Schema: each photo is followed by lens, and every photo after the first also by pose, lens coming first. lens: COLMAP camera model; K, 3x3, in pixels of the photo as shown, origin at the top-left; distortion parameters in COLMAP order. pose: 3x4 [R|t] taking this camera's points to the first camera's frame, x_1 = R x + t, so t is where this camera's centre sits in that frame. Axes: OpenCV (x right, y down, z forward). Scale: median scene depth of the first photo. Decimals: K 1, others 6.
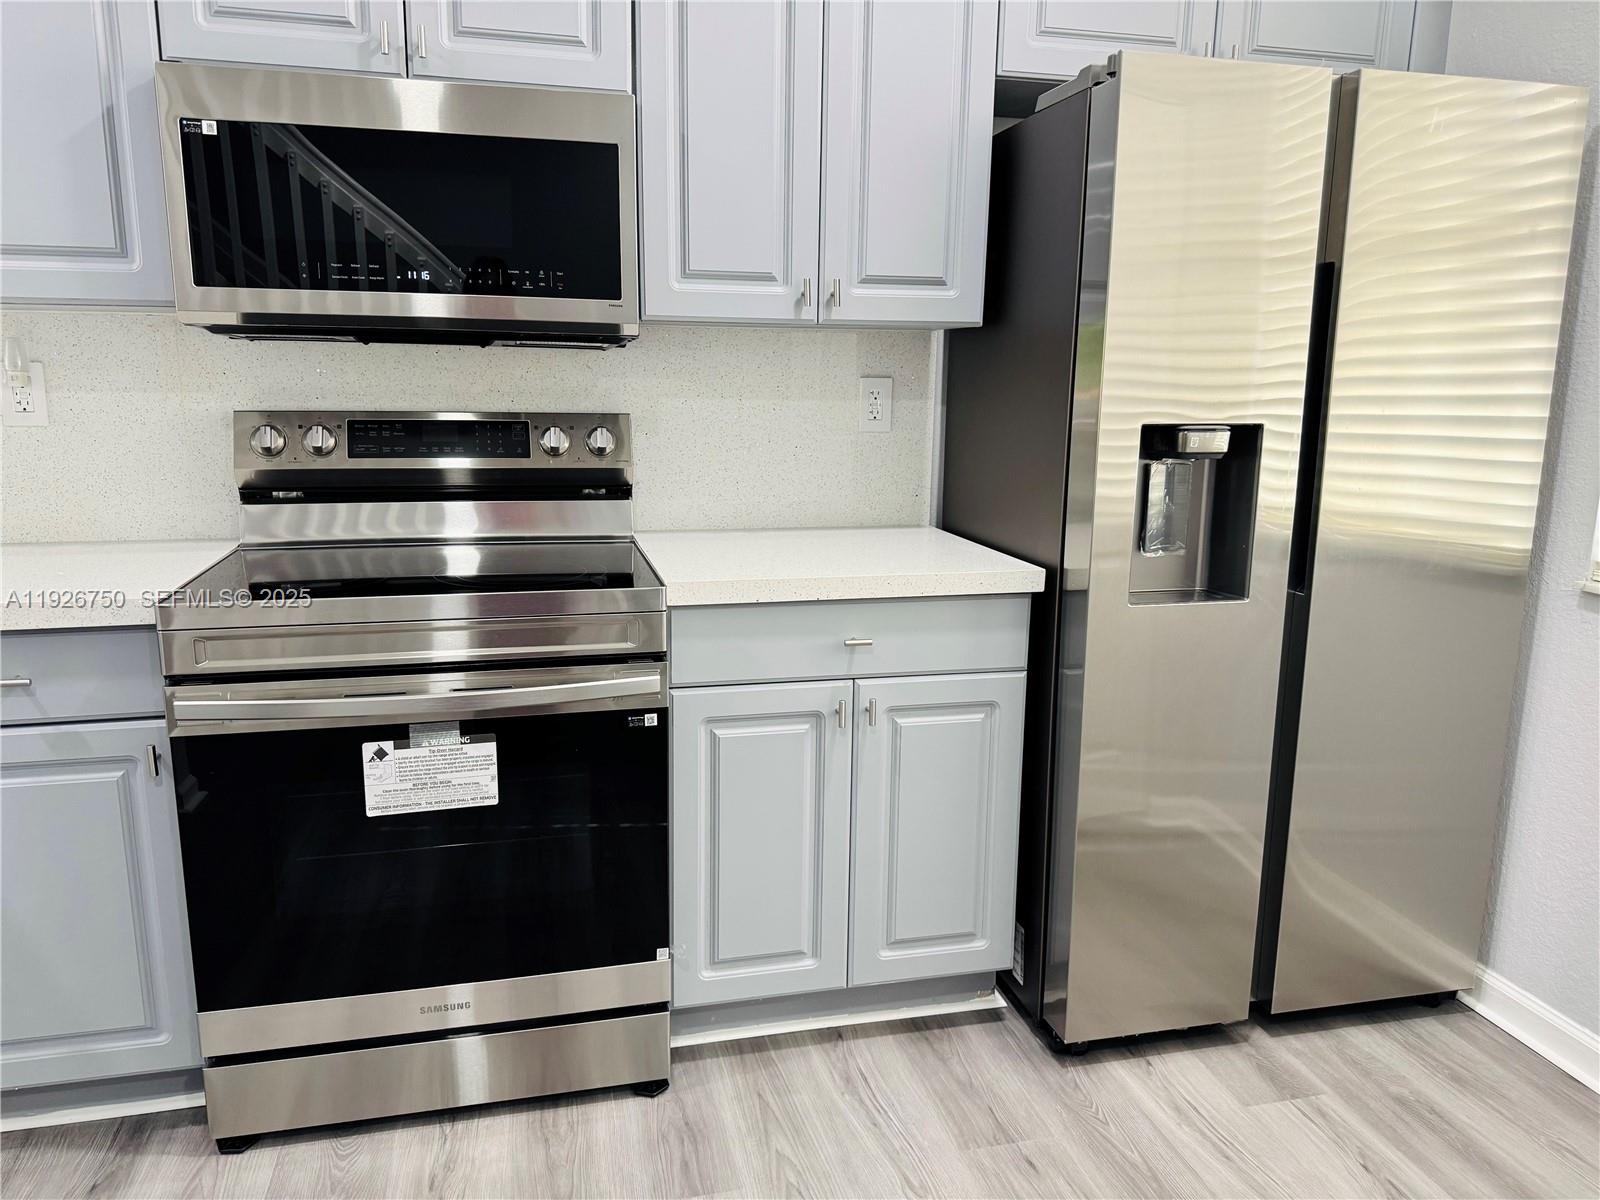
lens RADIAL K [[1136.3, 0, 800.0], [0, 1136.3, 600.0], [0, 0, 1]] dist [0.108661, -0.174389]
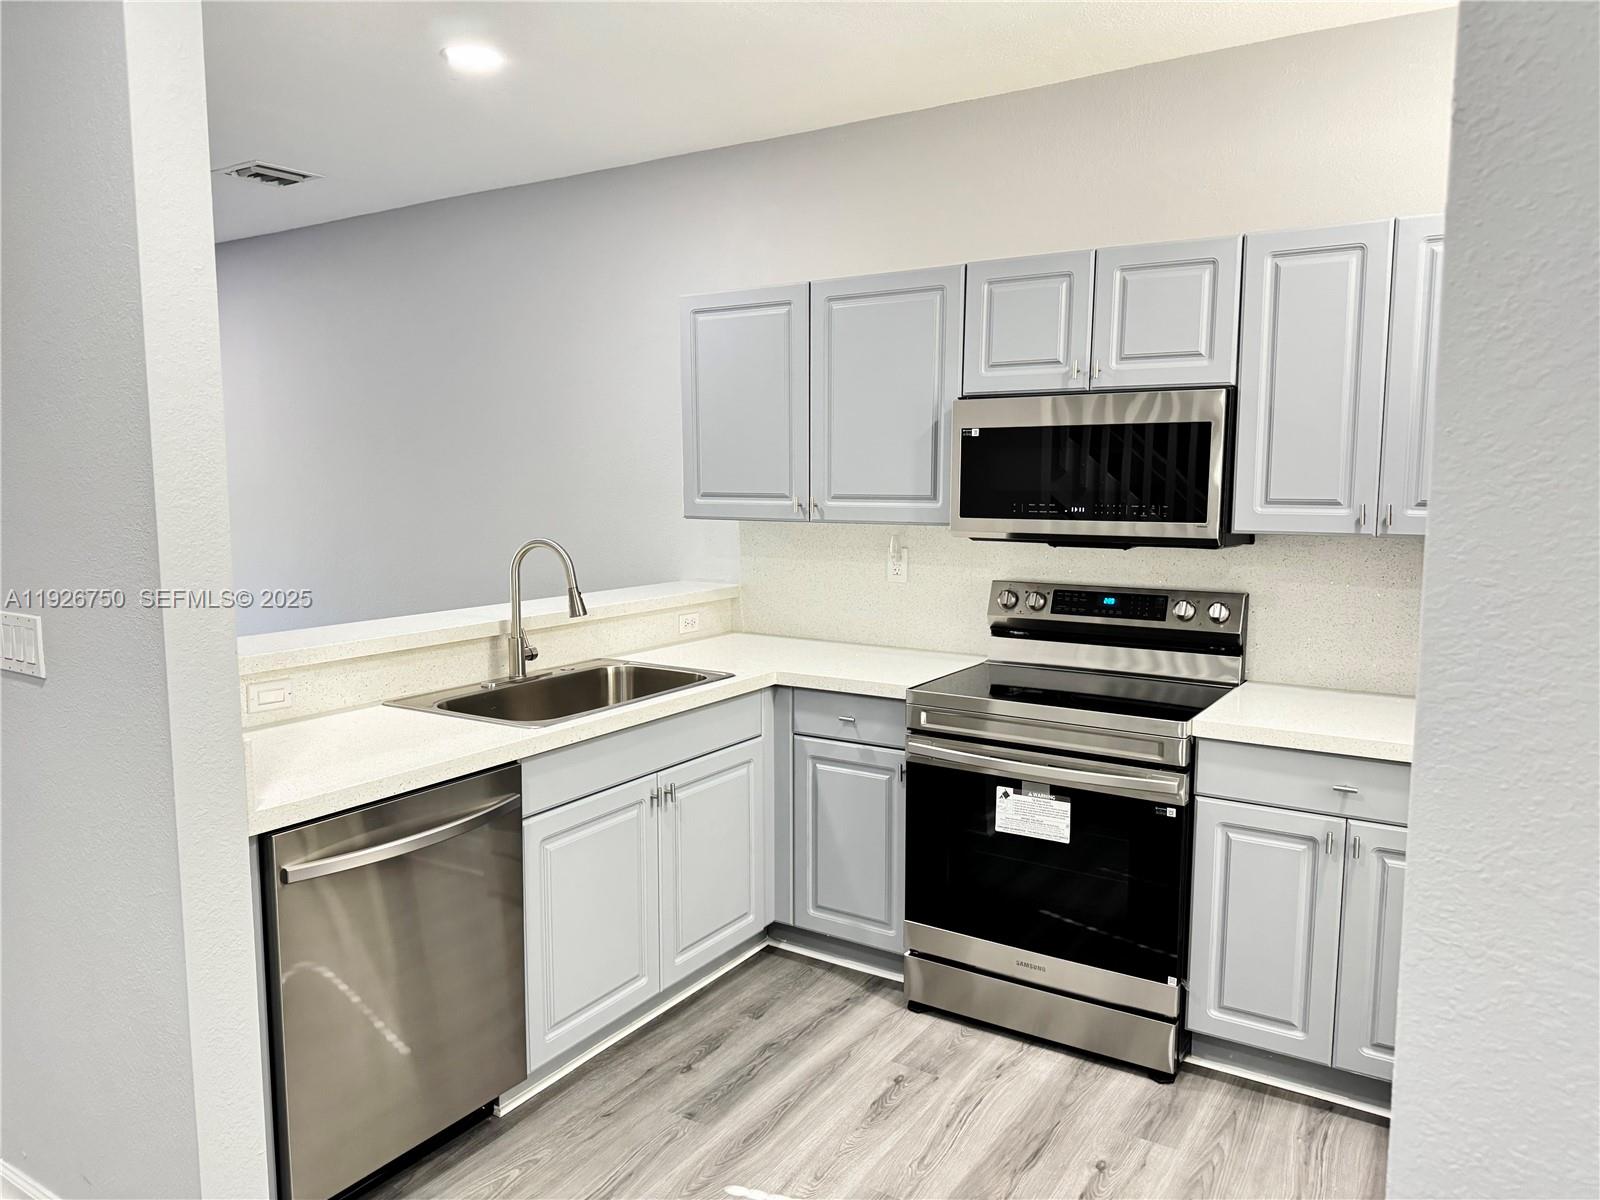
lens RADIAL K [[1136.3, 0, 800.0], [0, 1136.3, 600.0], [0, 0, 1]] dist [0.108661, -0.174389]
pose [[0.684261, 0.071243, -0.725749, 0.555742], [-0.137187, 0.990023, -0.032159, -0.047615], [0.716217, 0.121569, 0.687208, -0.357846]]
